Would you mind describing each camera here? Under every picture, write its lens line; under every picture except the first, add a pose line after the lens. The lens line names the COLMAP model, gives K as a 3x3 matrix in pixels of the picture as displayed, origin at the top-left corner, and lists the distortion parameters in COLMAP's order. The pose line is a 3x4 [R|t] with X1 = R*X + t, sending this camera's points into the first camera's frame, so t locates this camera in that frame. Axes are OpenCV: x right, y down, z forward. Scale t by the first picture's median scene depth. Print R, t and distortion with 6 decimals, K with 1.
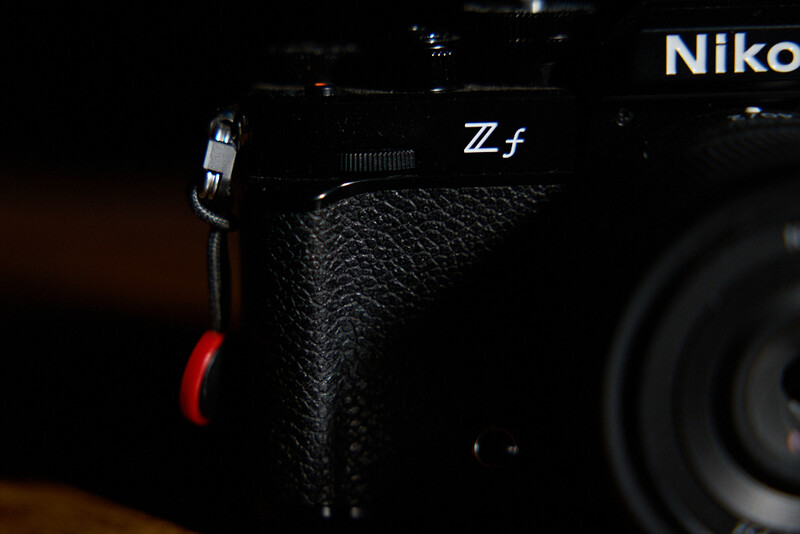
lens RADIAL K [[2087.3, 0, 398.3], [0, 2087.3, 271.6], [0, 0, 1]] dist [0.174445, 0.000000]
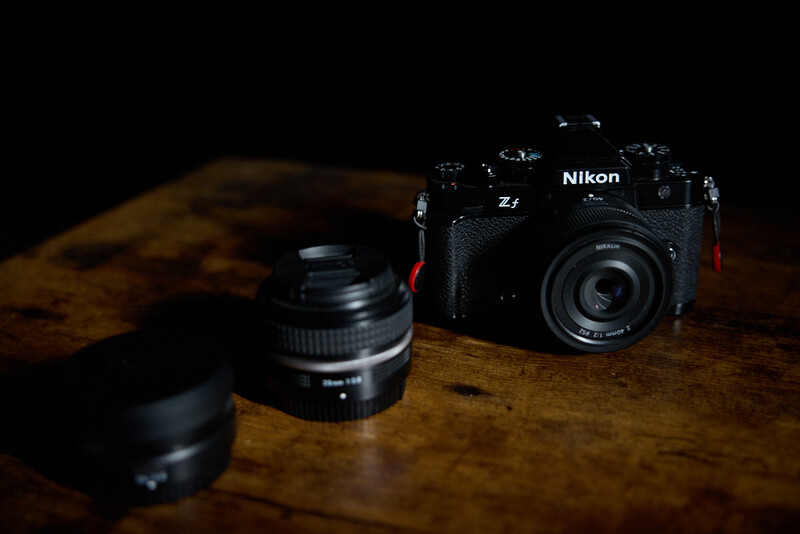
lens RADIAL K [[1019.8, 0, 401.2], [0, 1019.8, 268.6], [0, 0, 1]] dist [0.004583, 0.000000]
pose [[0.998272, 0.003654, -0.058647, -0.025153], [0.005671, 0.987415, 0.158050, -0.207523], [0.058487, -0.158110, 0.985688, -0.533267]]
